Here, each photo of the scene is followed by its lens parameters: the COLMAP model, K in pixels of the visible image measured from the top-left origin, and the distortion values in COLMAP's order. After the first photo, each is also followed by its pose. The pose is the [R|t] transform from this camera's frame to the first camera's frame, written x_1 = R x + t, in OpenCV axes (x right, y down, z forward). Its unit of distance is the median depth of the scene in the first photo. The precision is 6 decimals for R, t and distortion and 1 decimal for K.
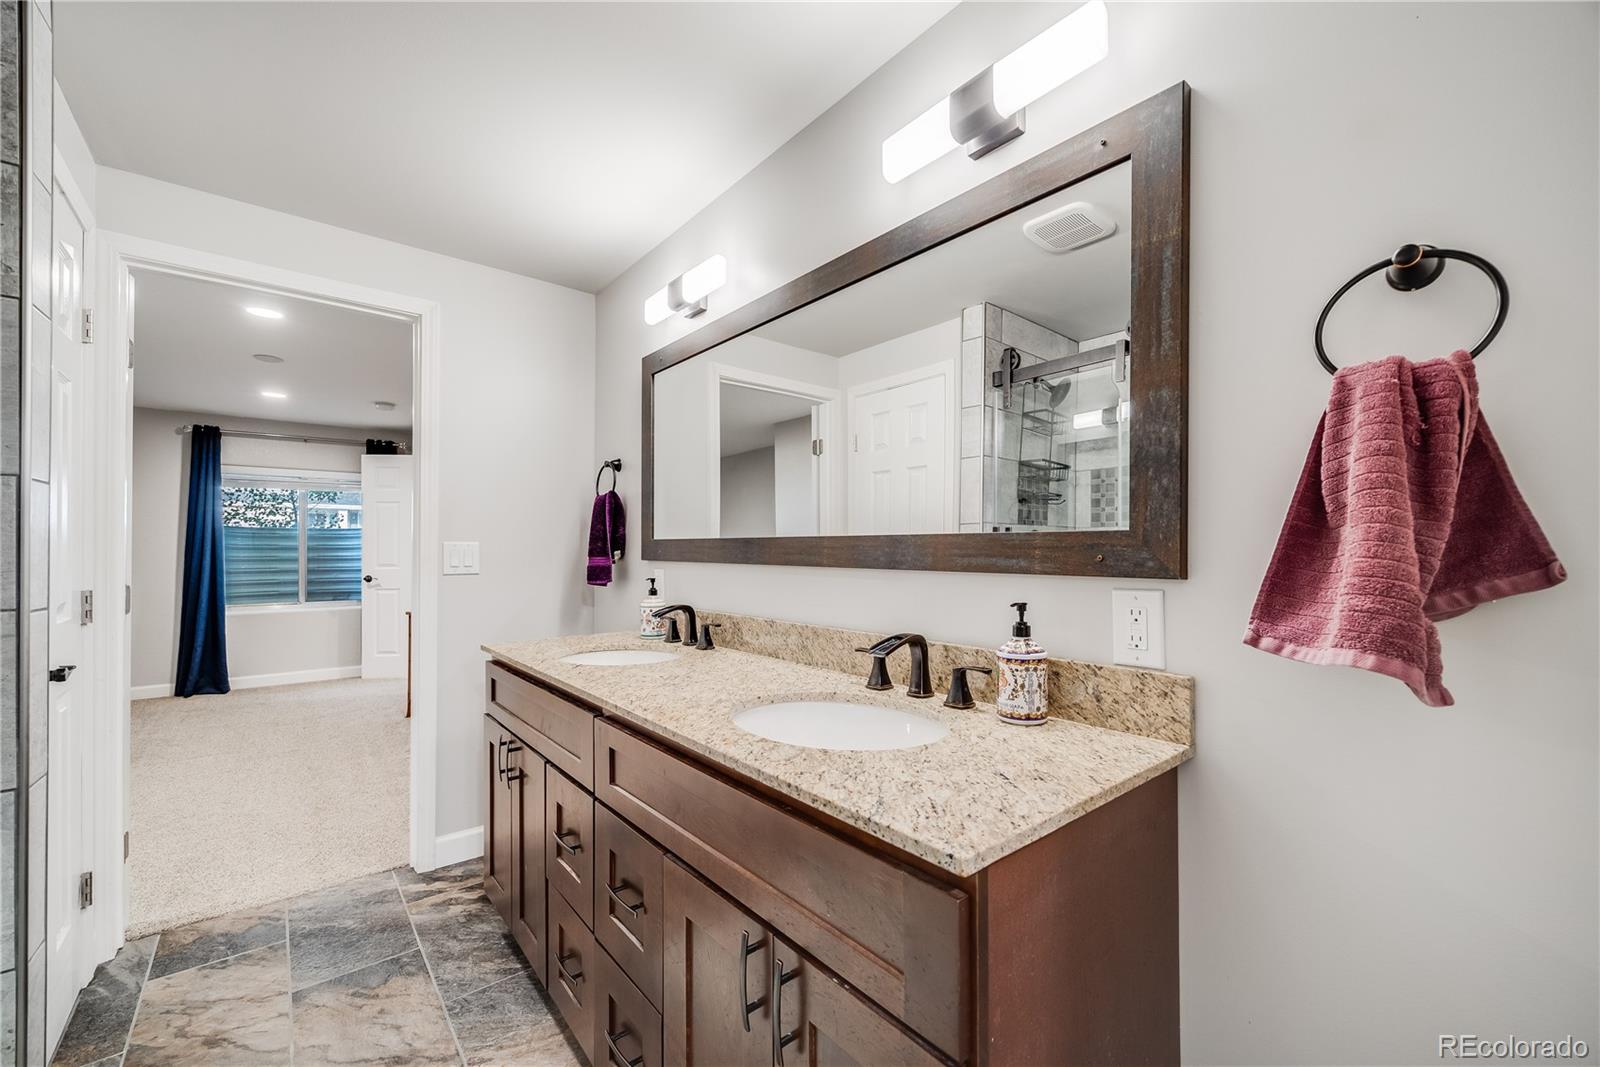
lens RADIAL K [[631.4, 0, 808.8], [0, 631.4, 537.7], [0, 0, 1]] dist [-0.000648, 0.000062]
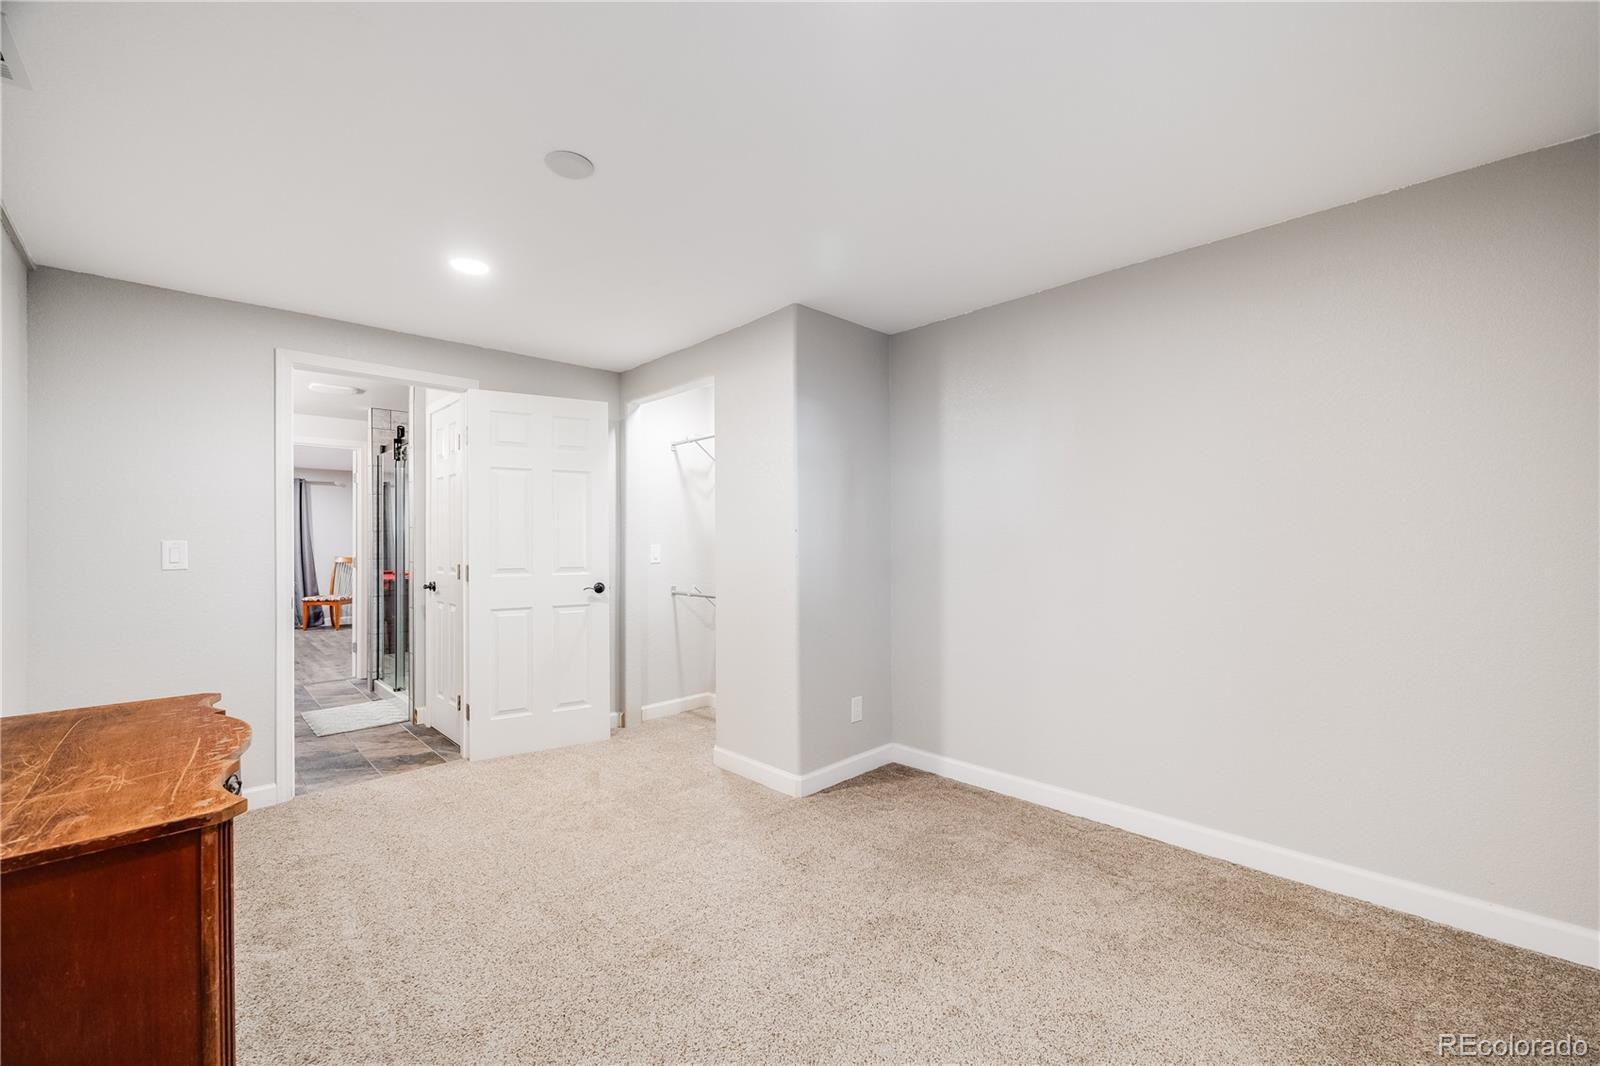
lens RADIAL K [[641.4, 0, 799.8], [0, 641.4, 539.3], [0, 0, 1]] dist [0.001489, 0.000065]
pose [[-0.997744, 0.002205, -0.067100, -1.033259], [0.003099, 0.999908, -0.013222, 0.017277], [0.067064, -0.013400, -0.997659, 1.565225]]
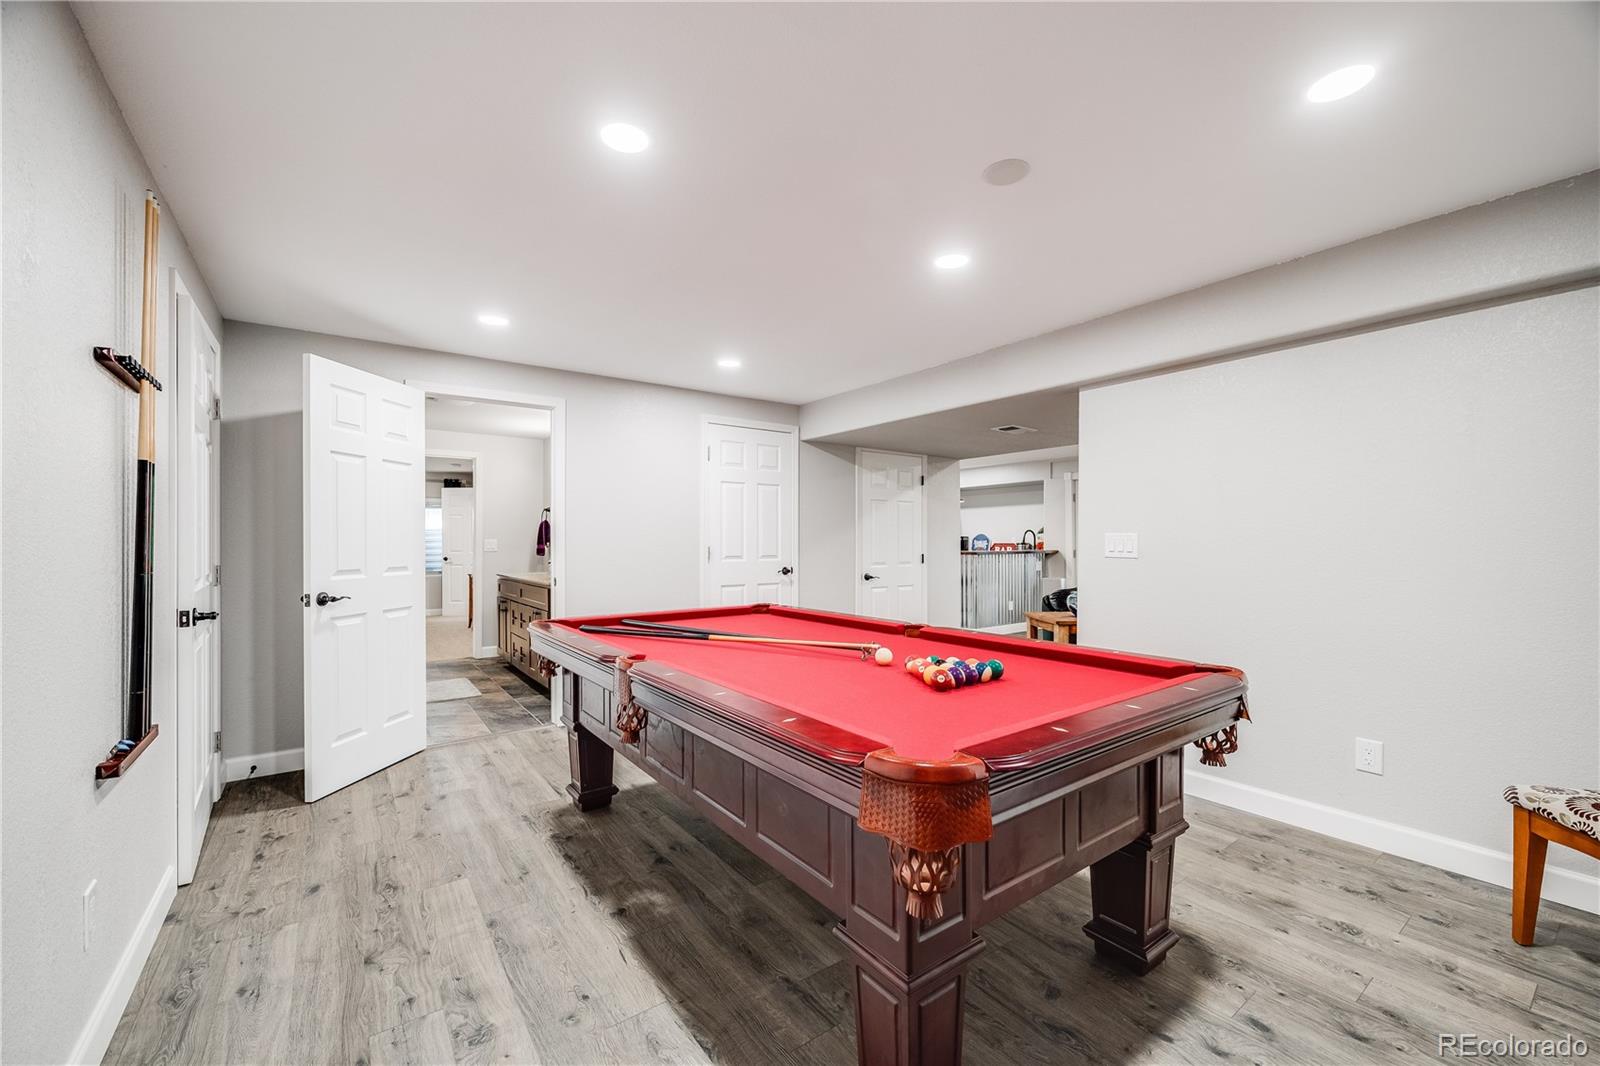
lens RADIAL K [[641.4, 0, 793.0], [0, 641.4, 539.2], [0, 0, 1]] dist [0.001489, 0.000065]
pose [[0.996473, 0.004564, -0.083785, 0.640453], [-0.003809, 0.999951, 0.009171, -0.015327], [0.083823, -0.008819, 0.996442, -1.078697]]
